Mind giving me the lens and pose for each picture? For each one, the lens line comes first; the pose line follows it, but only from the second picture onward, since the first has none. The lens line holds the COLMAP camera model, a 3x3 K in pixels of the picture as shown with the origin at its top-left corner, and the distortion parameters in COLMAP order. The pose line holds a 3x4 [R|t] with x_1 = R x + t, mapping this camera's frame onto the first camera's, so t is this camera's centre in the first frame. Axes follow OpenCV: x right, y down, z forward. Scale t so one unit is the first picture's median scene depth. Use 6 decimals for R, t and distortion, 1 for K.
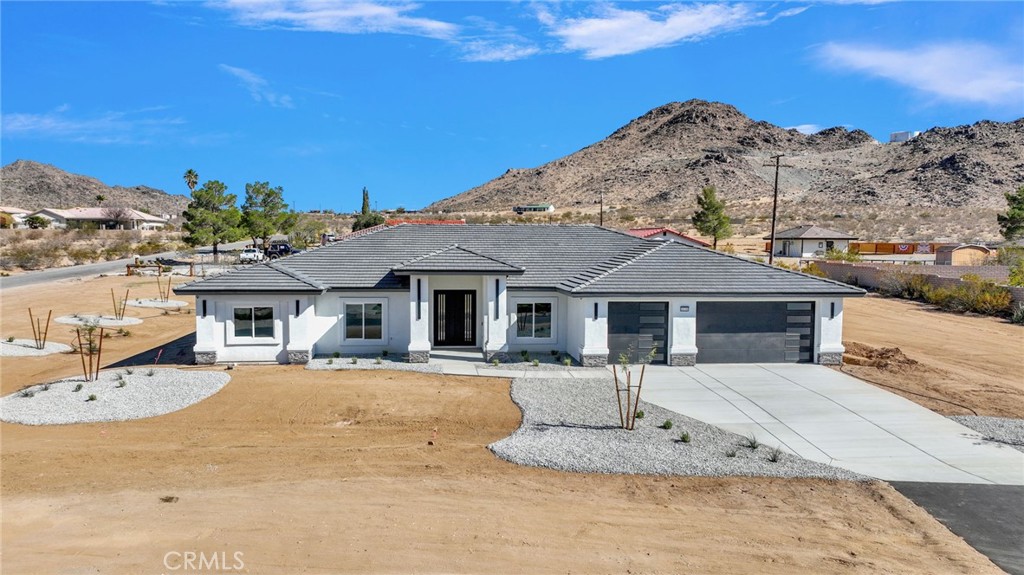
lens RADIAL K [[727.6, 0, 508.2], [0, 727.6, 292.2], [0, 0, 1]] dist [0.005217, 0.011001]
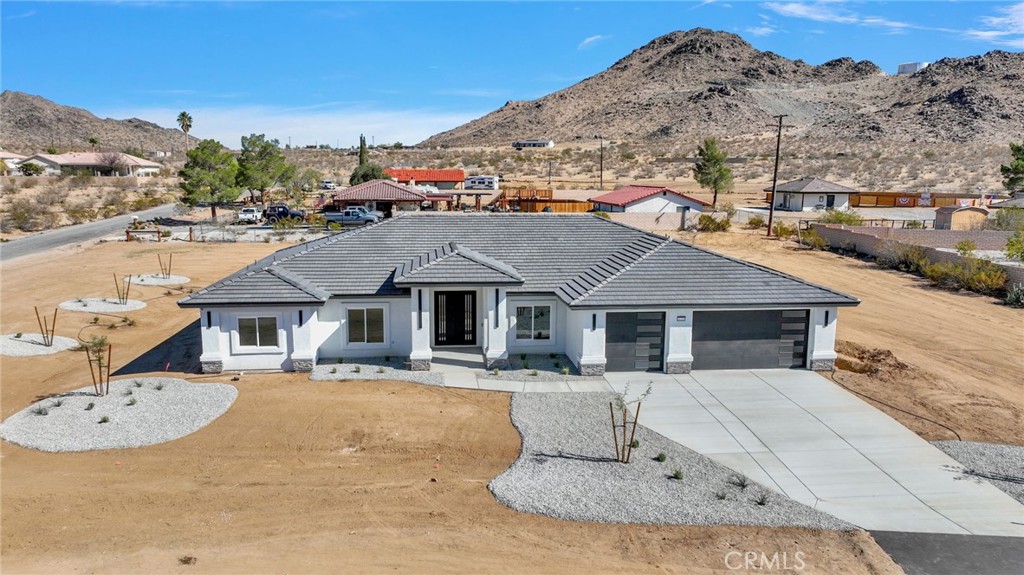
lens RADIAL K [[727.6, 0, 508.2], [0, 727.6, 292.2], [0, 0, 1]] dist [0.005217, 0.011001]
pose [[0.999998, -0.001496, 0.001046, -0.000430], [0.001391, 0.995586, 0.093845, -0.101012], [-0.001181, -0.093843, 0.995586, -0.008371]]
